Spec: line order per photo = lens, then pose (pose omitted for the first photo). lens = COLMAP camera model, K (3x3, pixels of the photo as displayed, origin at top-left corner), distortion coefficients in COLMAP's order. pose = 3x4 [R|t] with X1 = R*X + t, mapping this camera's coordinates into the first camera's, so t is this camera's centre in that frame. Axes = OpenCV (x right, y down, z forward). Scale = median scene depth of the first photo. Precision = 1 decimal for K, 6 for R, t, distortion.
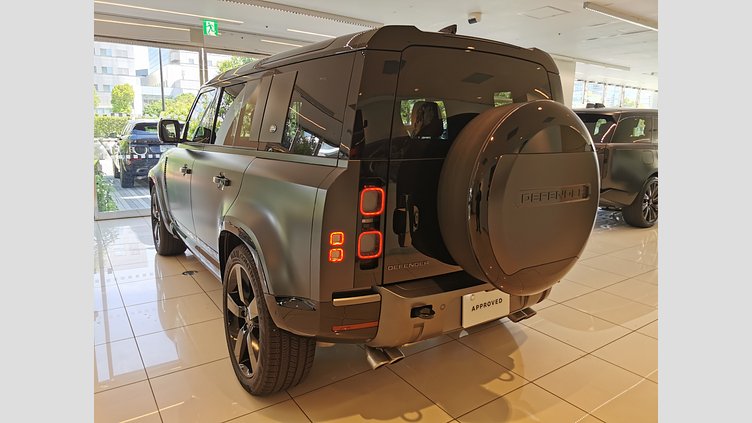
lens RADIAL K [[452.4, 0, 379.4], [0, 452.4, 212.9], [0, 0, 1]] dist [0.003167, 0.000091]
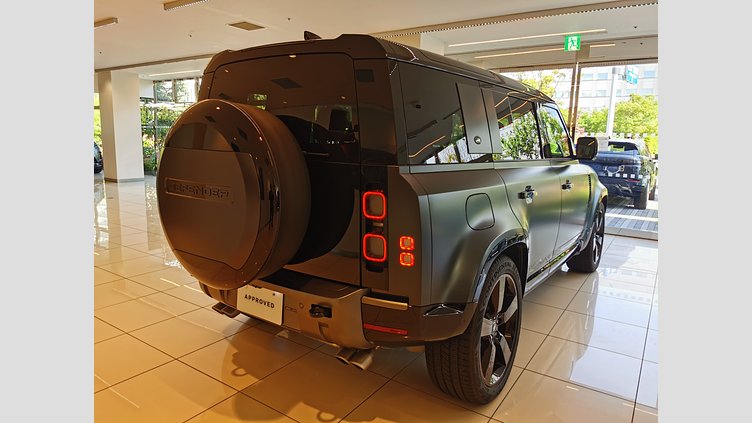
lens RADIAL K [[452.4, 0, 379.9], [0, 452.4, 211.1], [0, 0, 1]] dist [0.003167, 0.000091]
pose [[0.345836, 0.144099, -0.927164, 0.821354], [-0.194030, 0.977762, 0.079589, -0.084595], [0.918014, 0.152372, 0.366105, 0.558677]]
